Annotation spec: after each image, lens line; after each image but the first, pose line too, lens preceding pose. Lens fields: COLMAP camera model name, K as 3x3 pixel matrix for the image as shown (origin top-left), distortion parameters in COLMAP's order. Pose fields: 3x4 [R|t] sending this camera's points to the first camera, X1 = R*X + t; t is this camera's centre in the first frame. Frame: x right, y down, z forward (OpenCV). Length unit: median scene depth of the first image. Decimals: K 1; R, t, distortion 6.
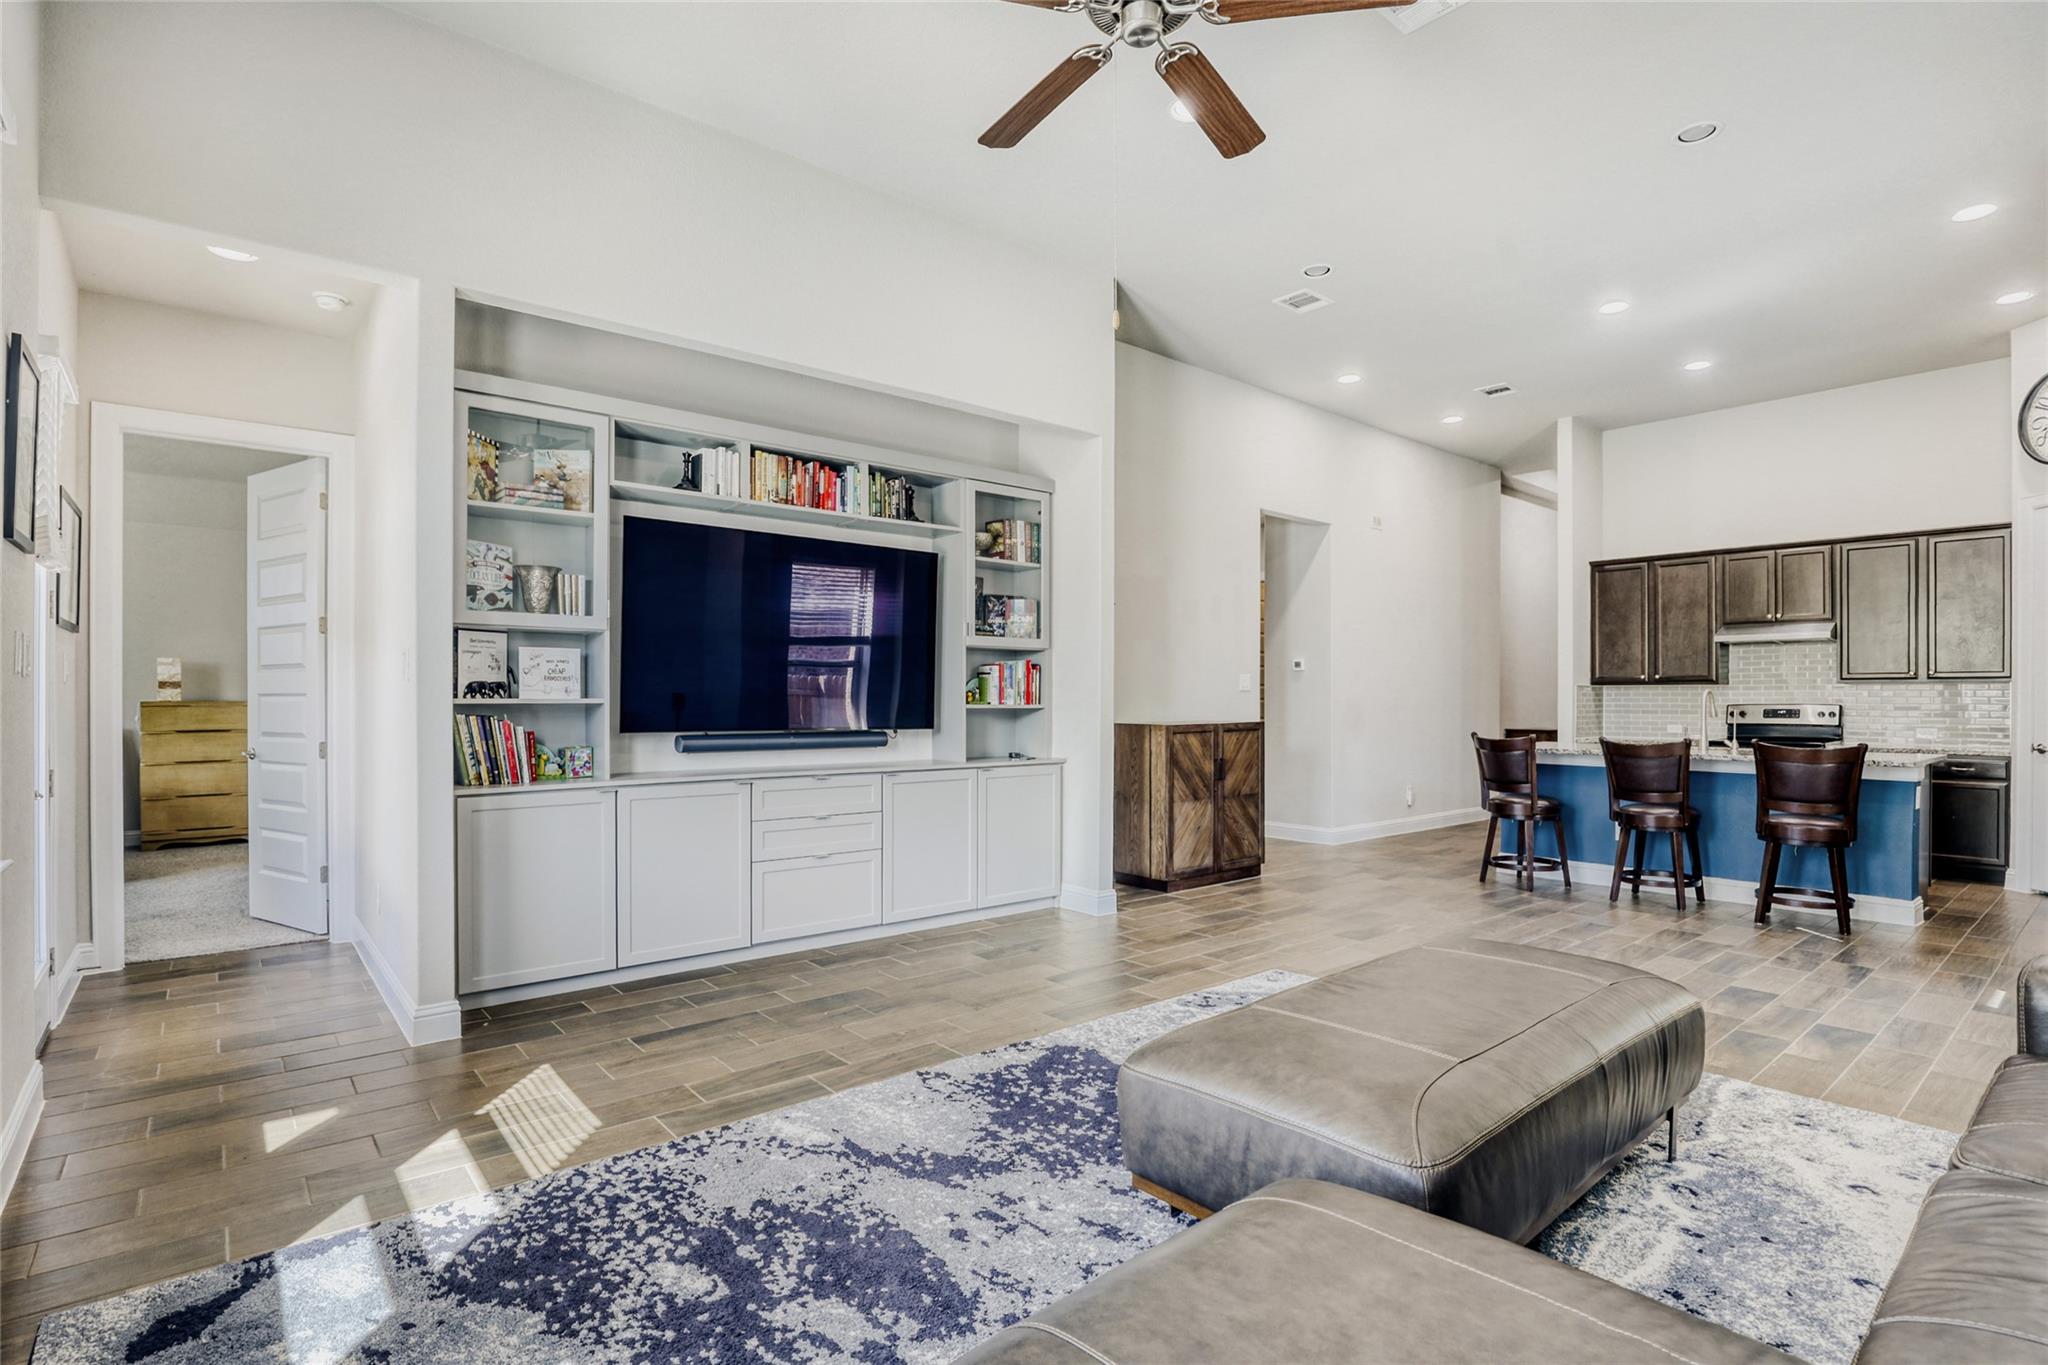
lens RADIAL K [[987.6, 0, 1016.5], [0, 987.6, 700.7], [0, 0, 1]] dist [-0.029566, 0.000682]
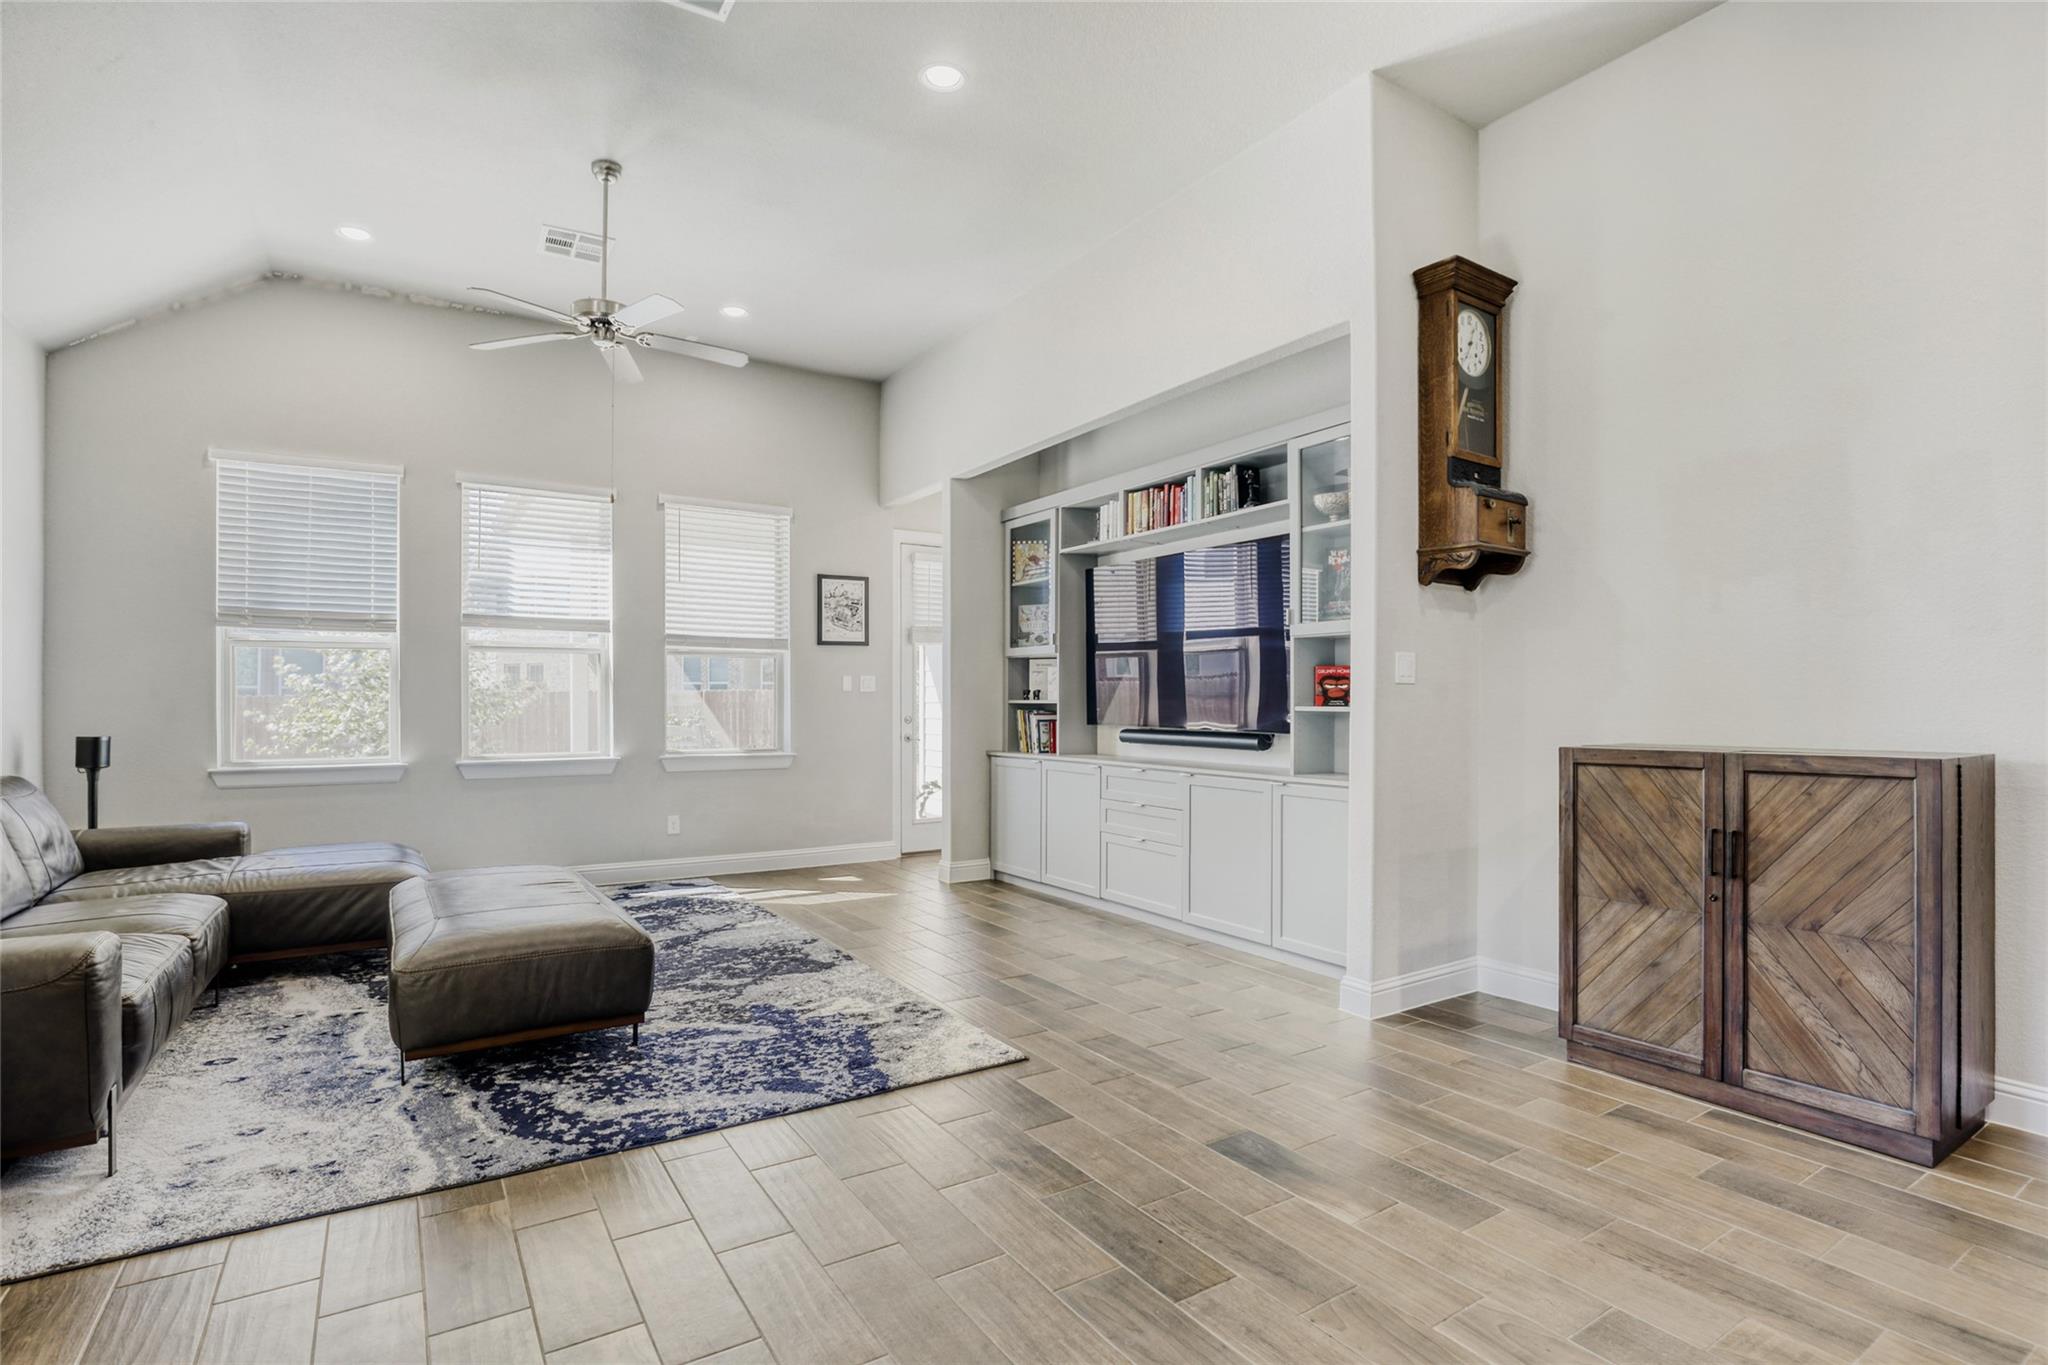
lens RADIAL K [[987.6, 0, 1016.5], [0, 987.6, 700.7], [0, 0, 1]] dist [-0.029566, 0.000682]
pose [[-0.125754, -0.003247, -0.992056, 1.372692], [-0.003282, 0.999991, -0.002857, 0.004155], [0.992056, 0.002897, -0.125763, 1.472374]]
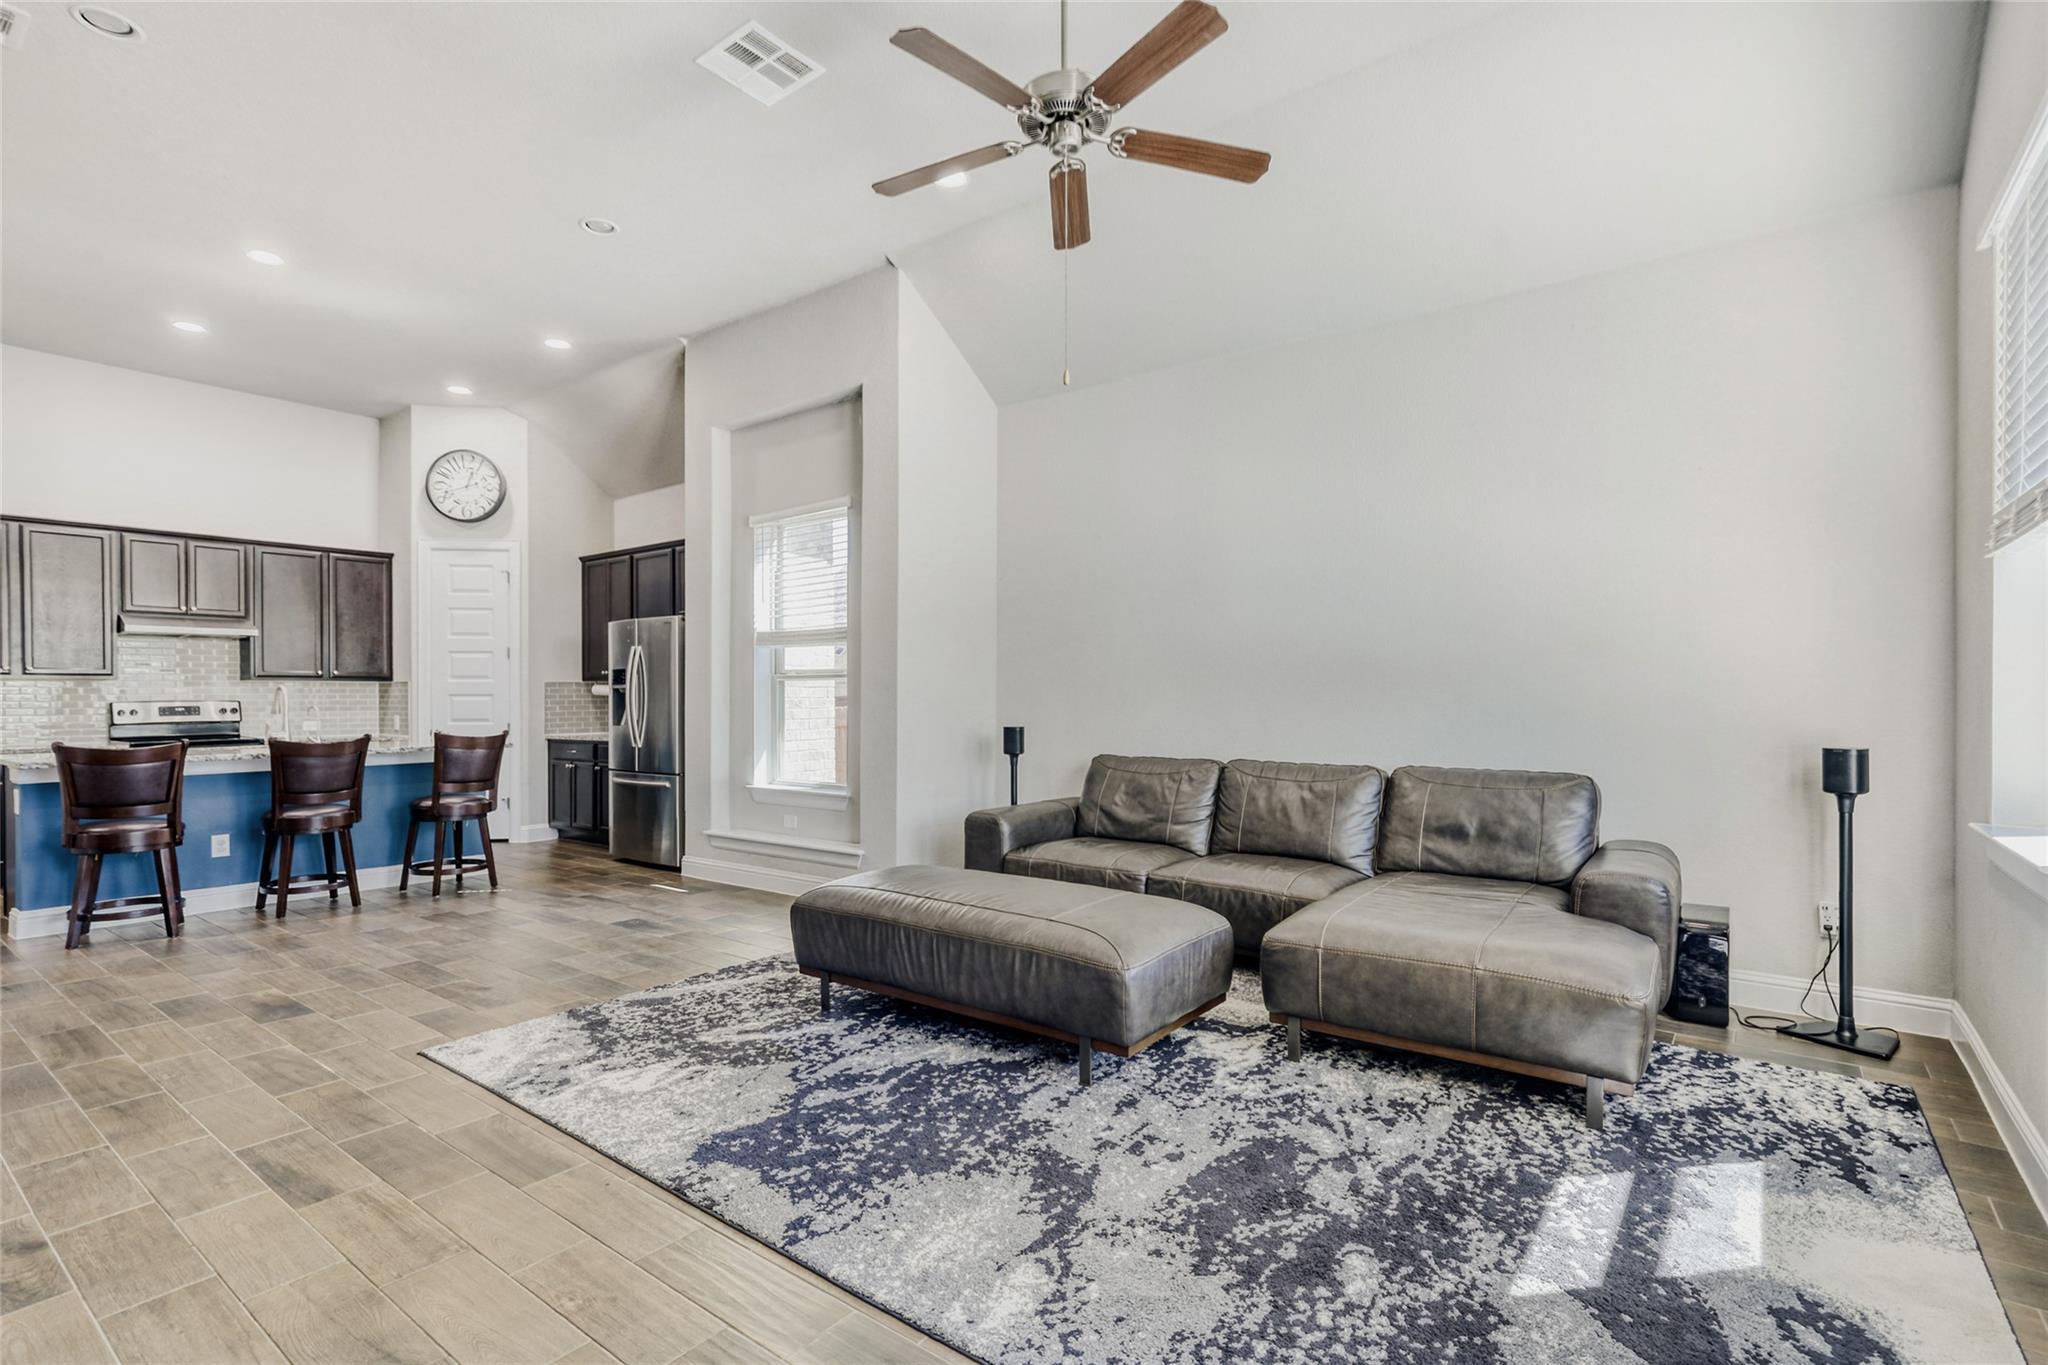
lens RADIAL K [[972.4, 0, 1016.5], [0, 972.4, 698.9], [0, 0, 1]] dist [0.000797, 0.000512]
pose [[-0.218663, -0.002085, 0.975798, -0.768404], [0.001867, 0.999995, 0.002555, 0.001522], [-0.975799, 0.002380, -0.218658, 0.968840]]
